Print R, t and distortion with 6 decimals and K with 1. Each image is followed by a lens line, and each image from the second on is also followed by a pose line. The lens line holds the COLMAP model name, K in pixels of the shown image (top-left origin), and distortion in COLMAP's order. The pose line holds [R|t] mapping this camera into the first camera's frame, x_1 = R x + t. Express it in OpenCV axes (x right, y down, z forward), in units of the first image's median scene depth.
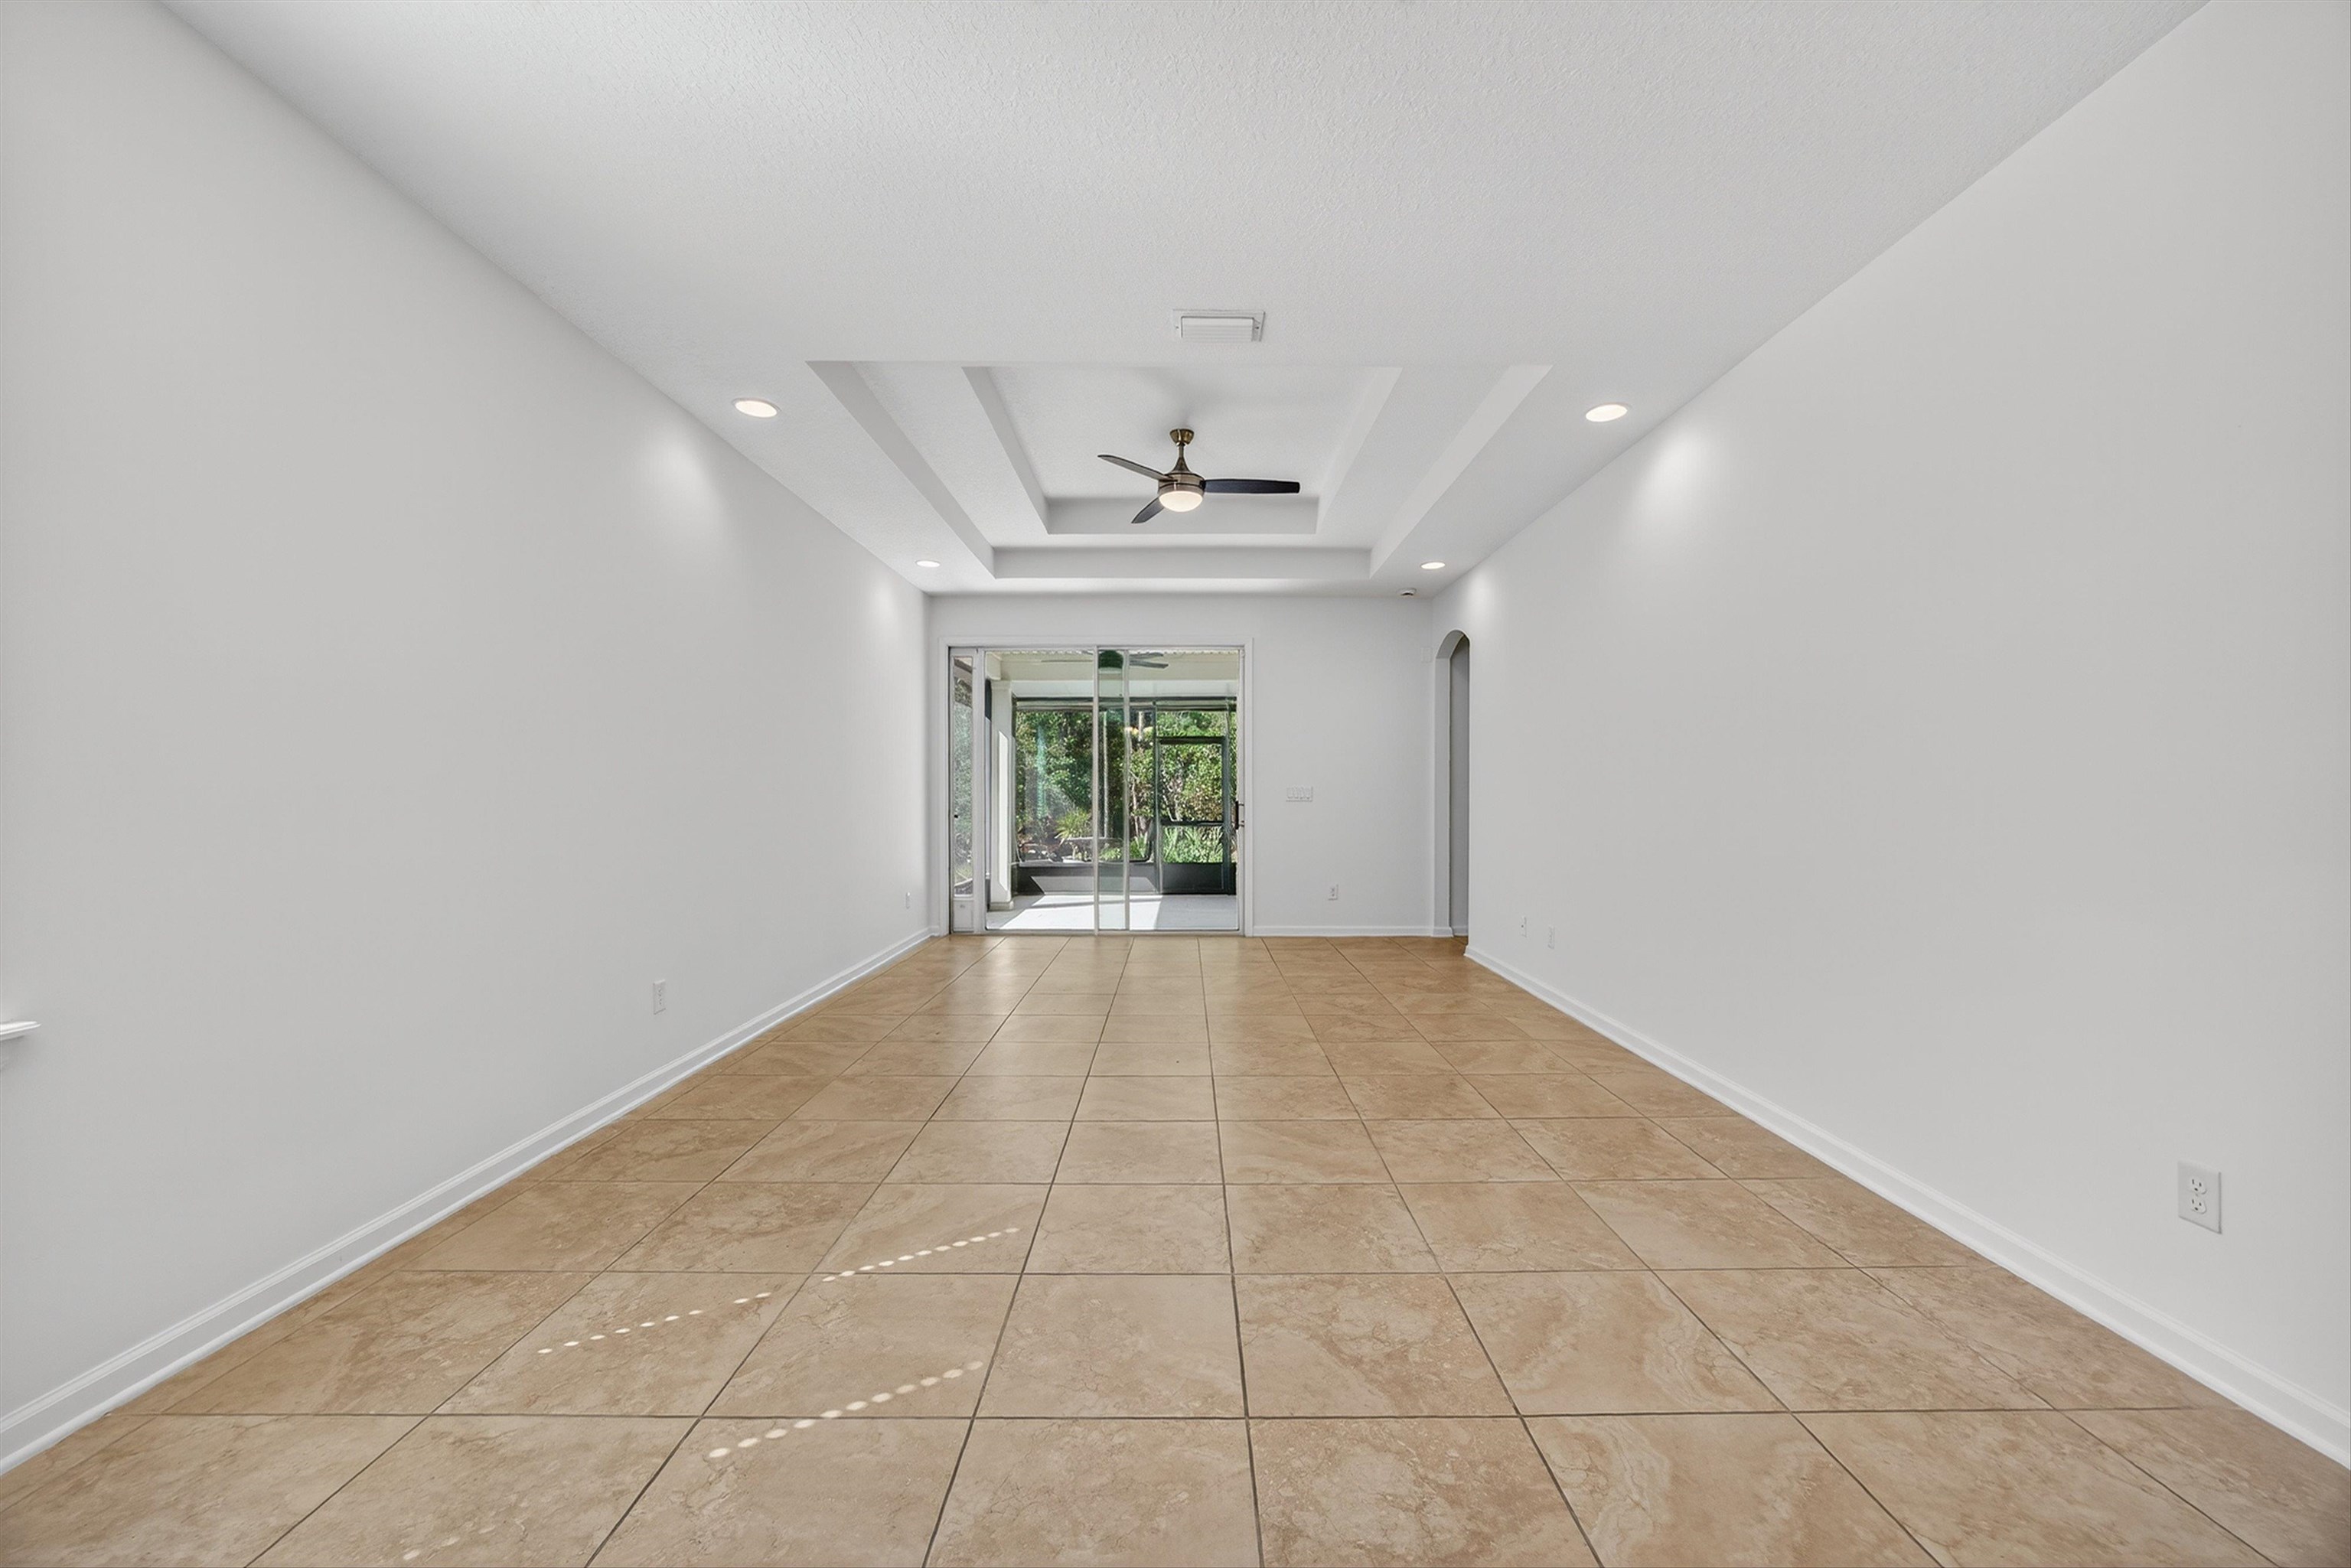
lens RADIAL K [[906.4, 0, 1183.7], [0, 906.4, 800.7], [0, 0, 1]] dist [-0.026626, 0.007292]
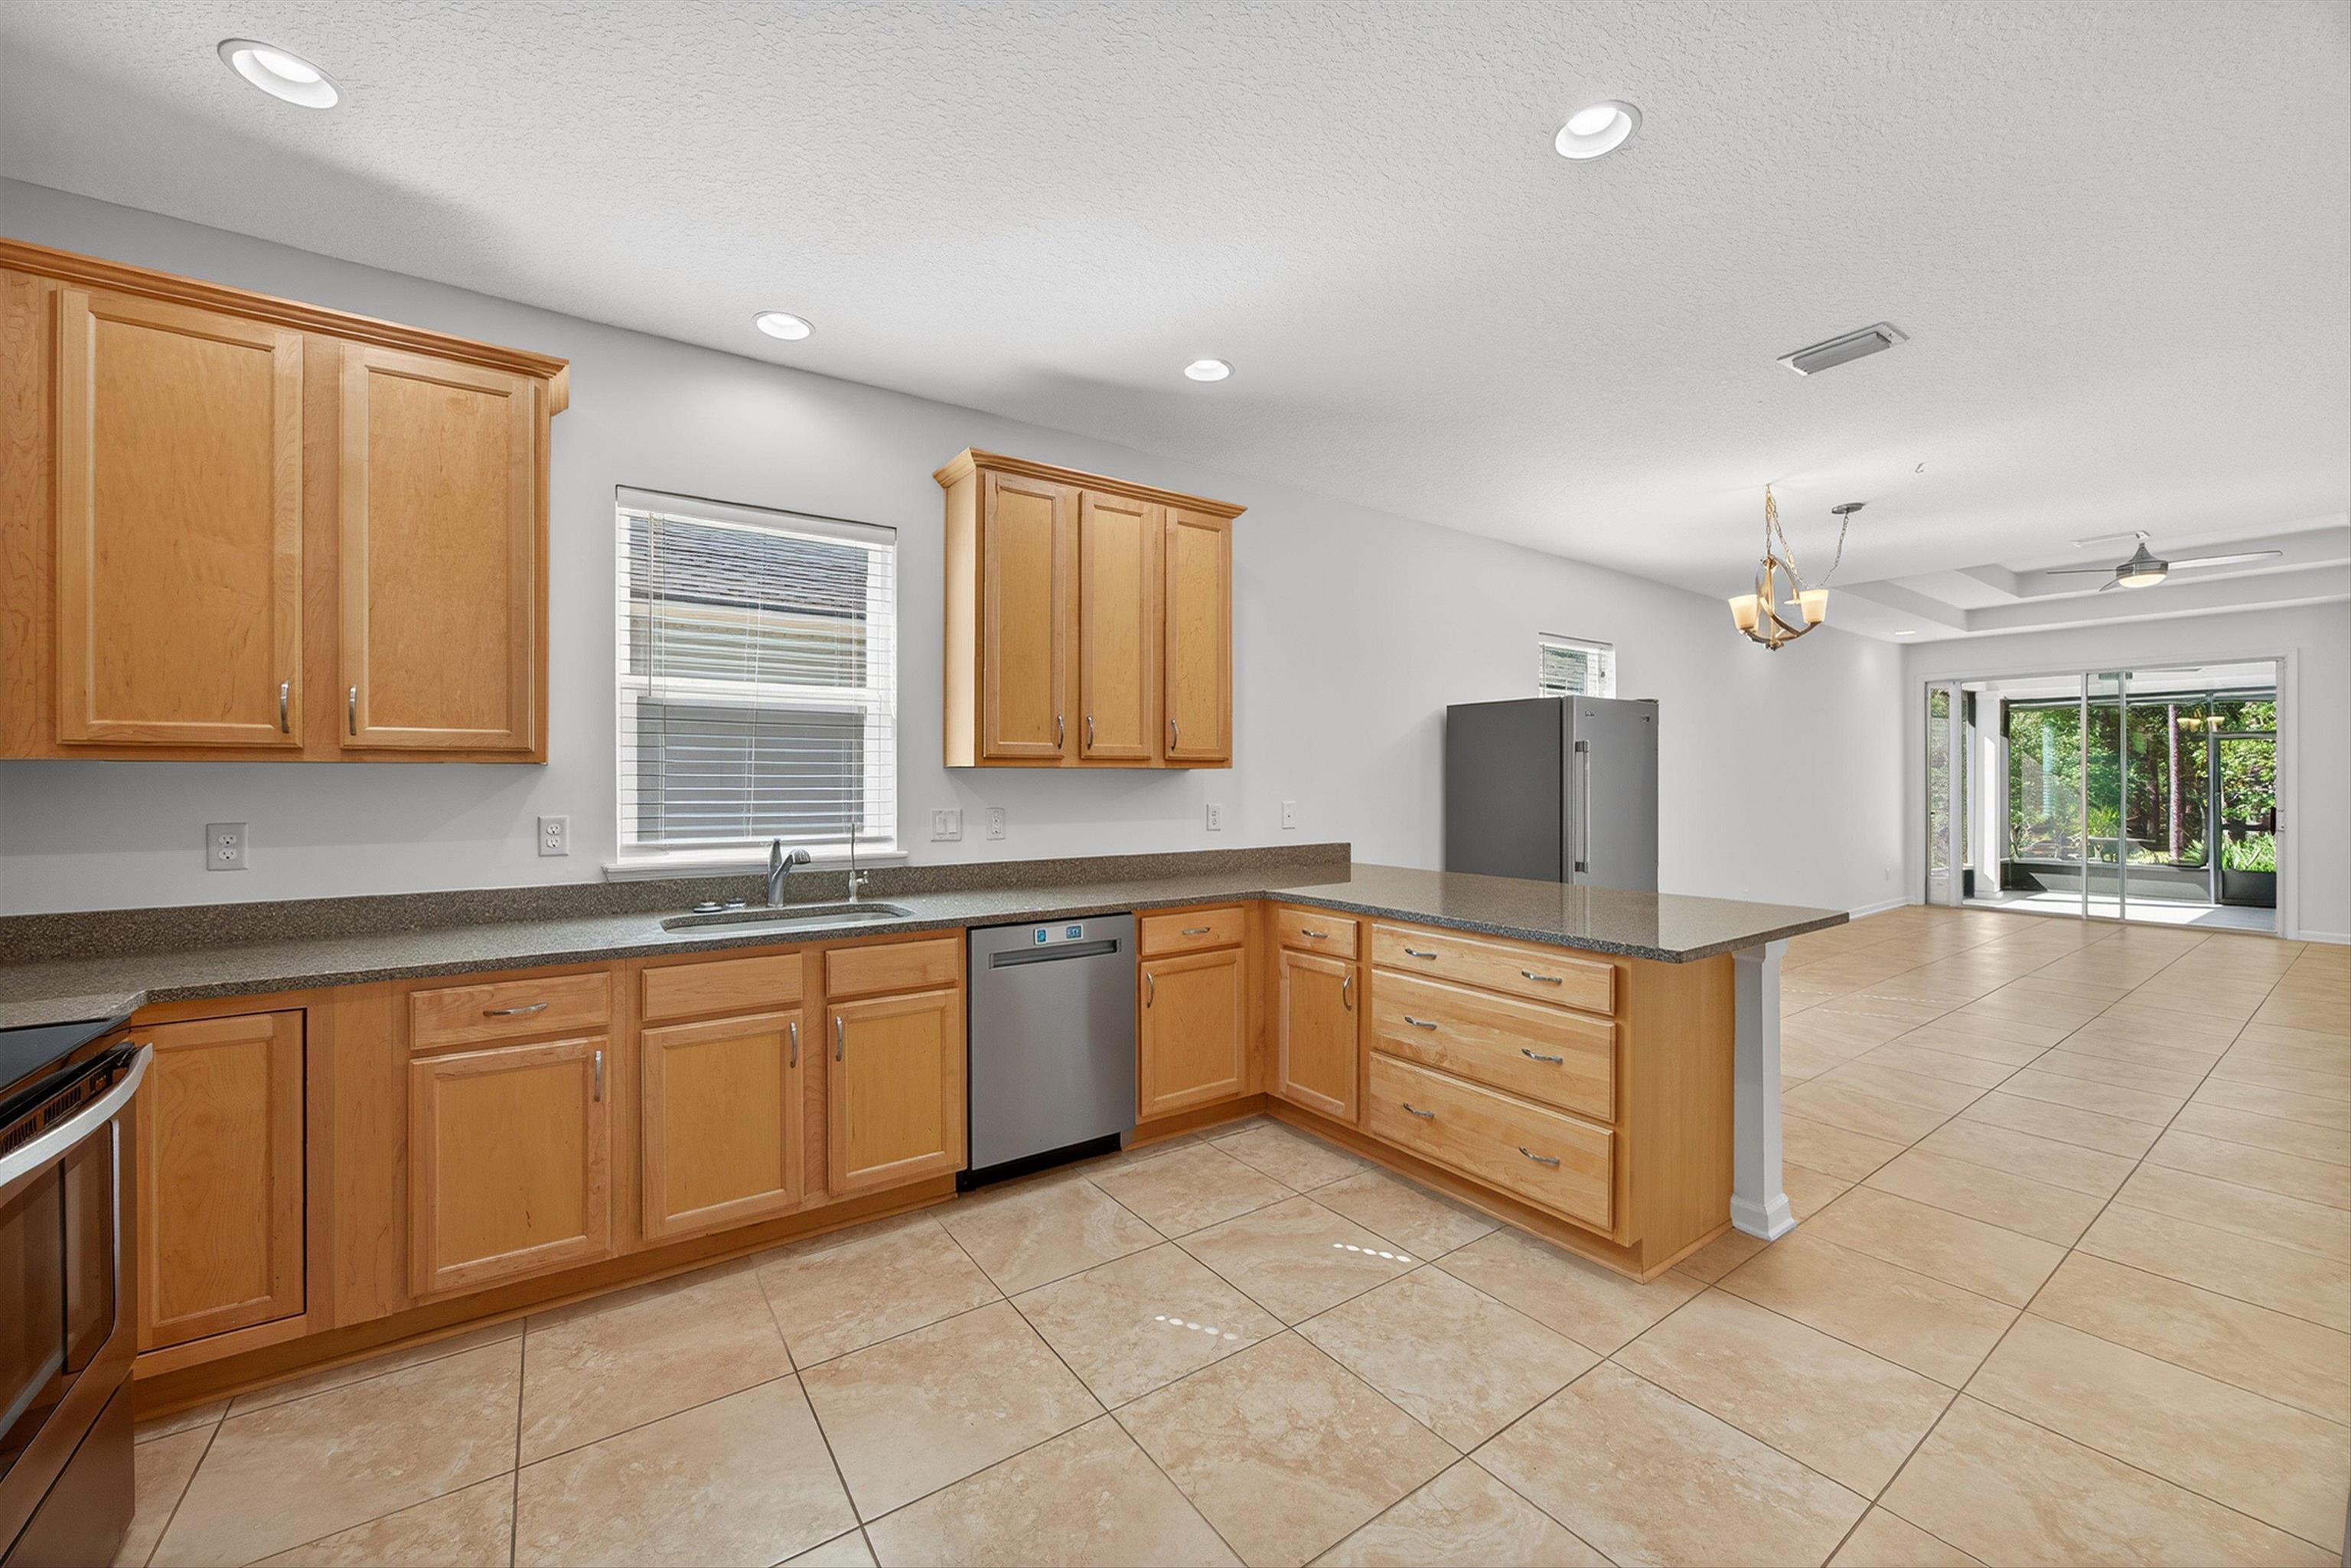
lens RADIAL K [[906.4, 0, 1172.1], [0, 906.4, 777.1], [0, 0, 1]] dist [-0.026626, 0.007292]
pose [[0.571753, -0.000561, -0.820426, 0.371494], [-0.006942, 0.999961, -0.005521, -0.042532], [0.820397, 0.008852, 0.571726, -1.326198]]
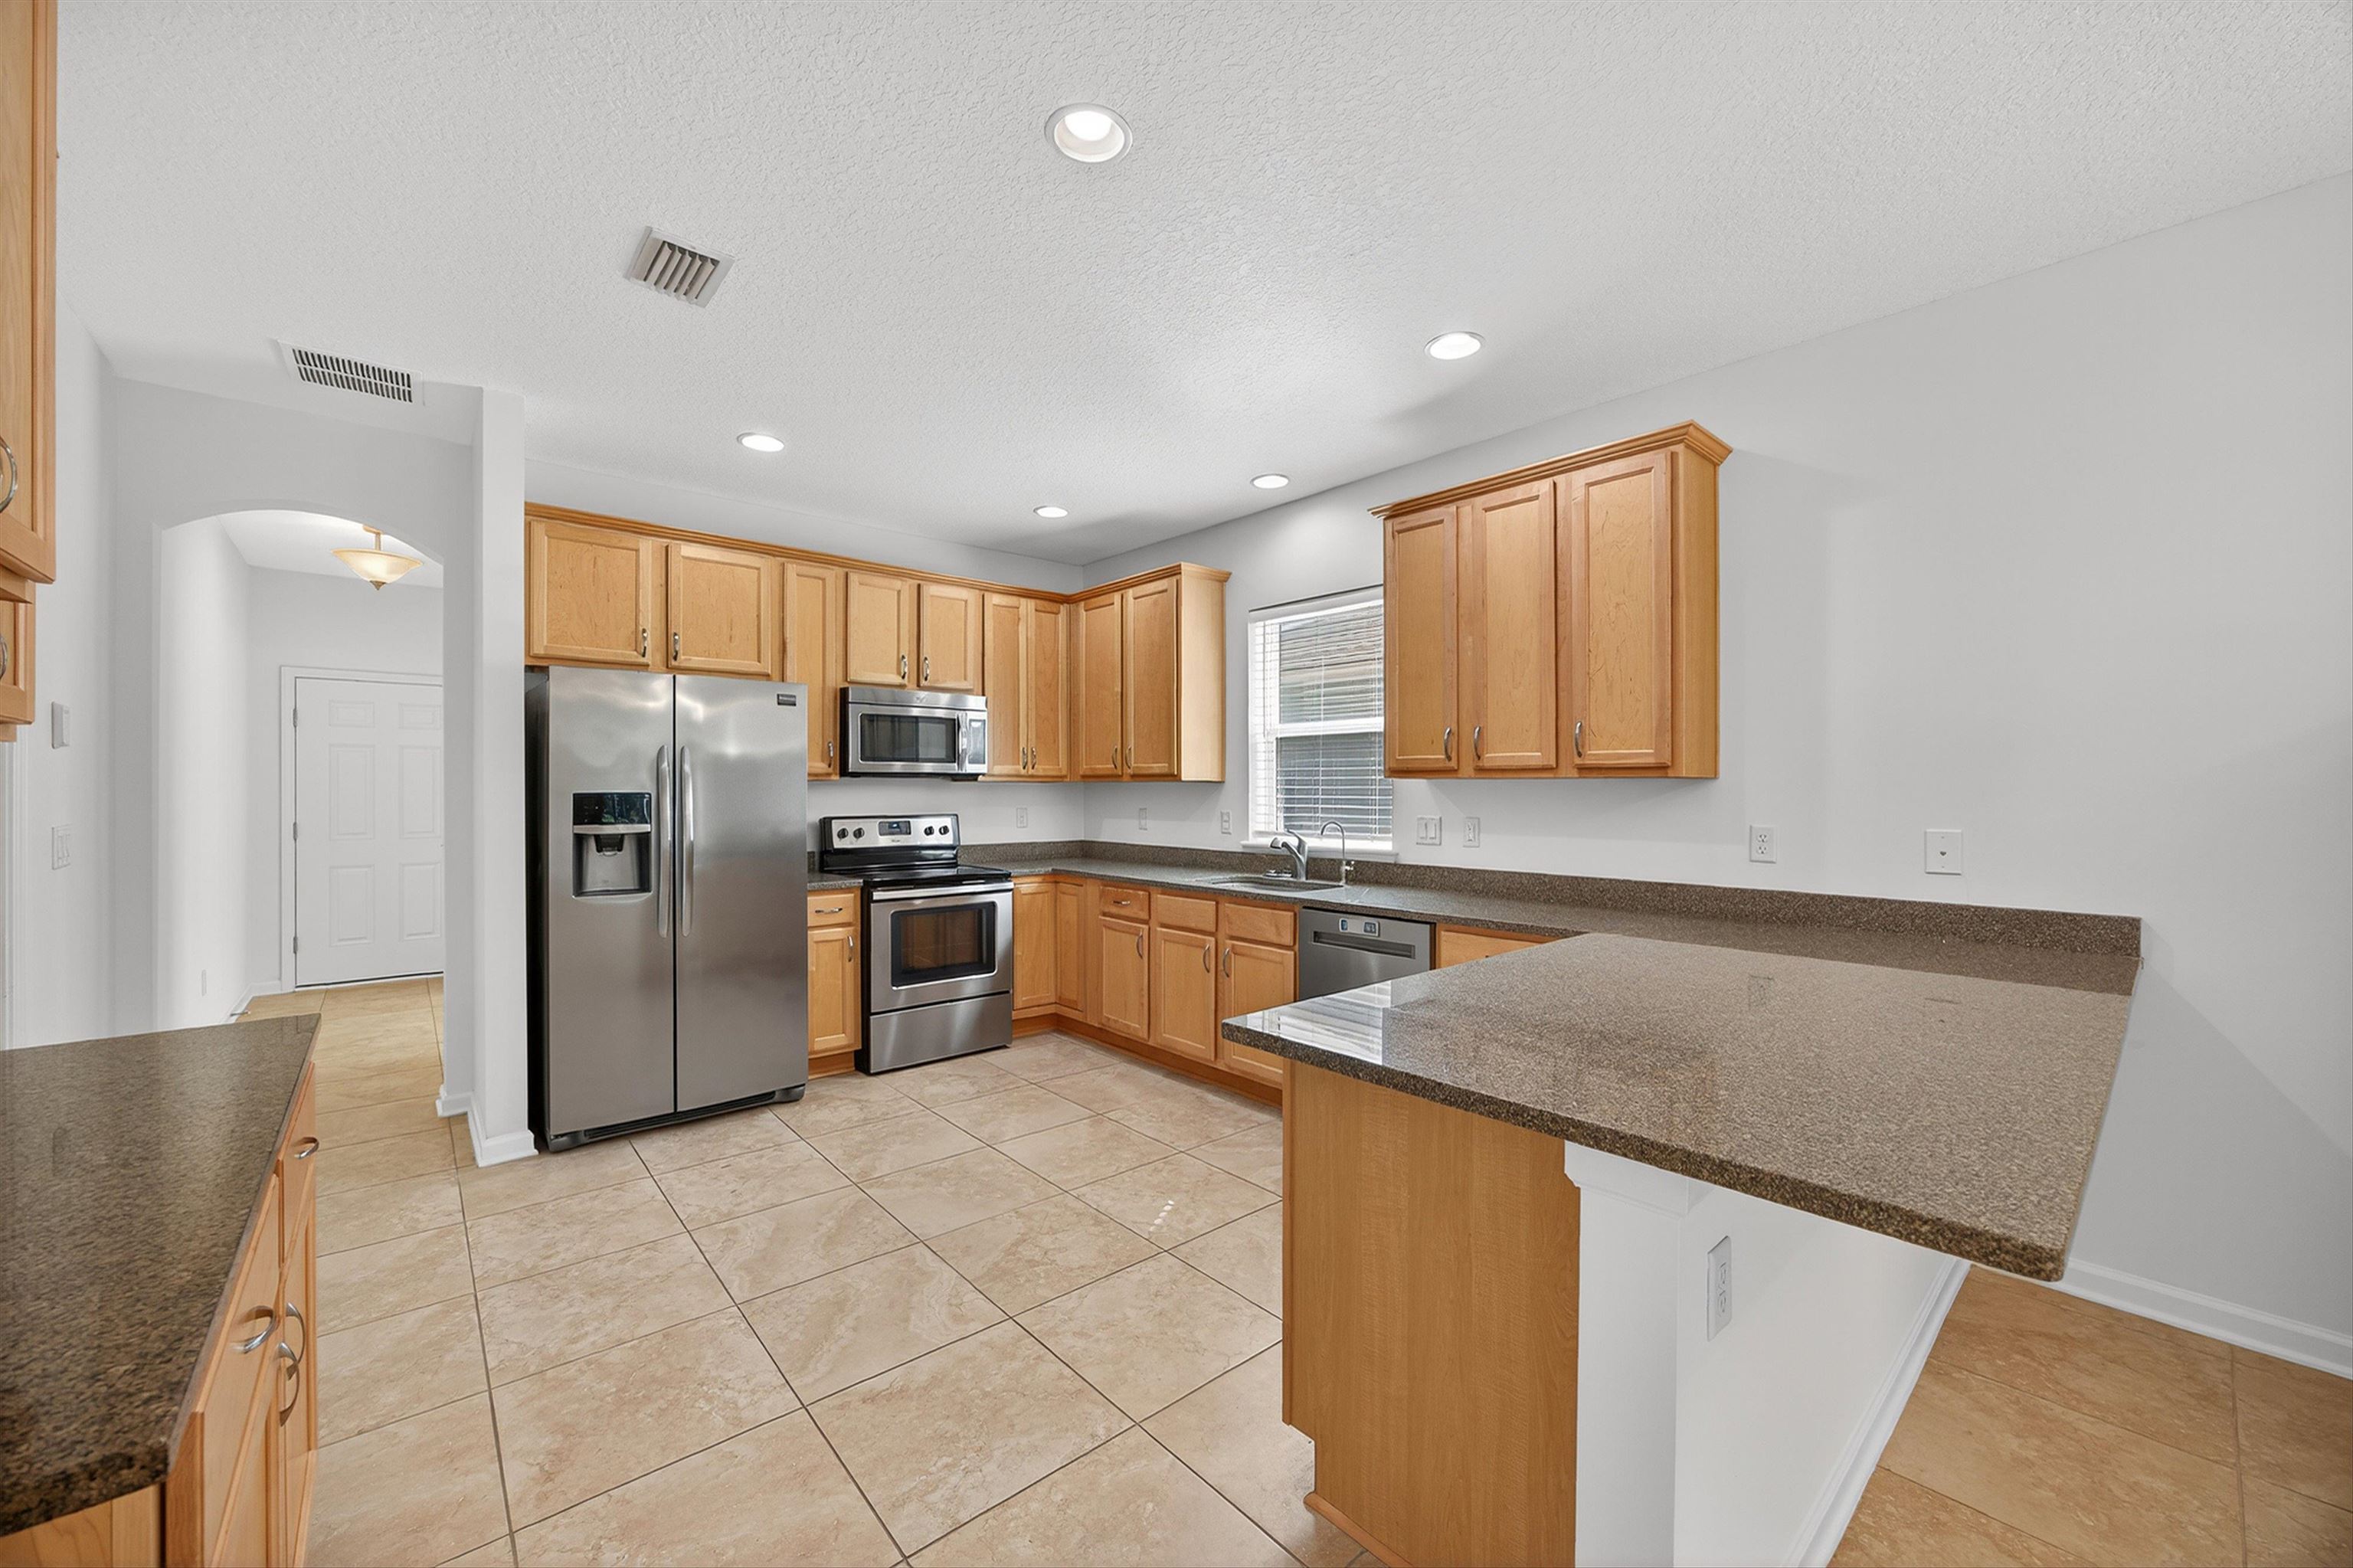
lens RADIAL K [[907.2, 0, 1172.4], [0, 907.2, 788.8], [0, 0, 1]] dist [-0.026626, 0.007292]
pose [[-0.758871, -0.000960, -0.651240, 0.387828], [-0.006858, 0.999955, 0.006517, -0.050549], [0.651204, 0.009412, -0.758844, -0.284422]]
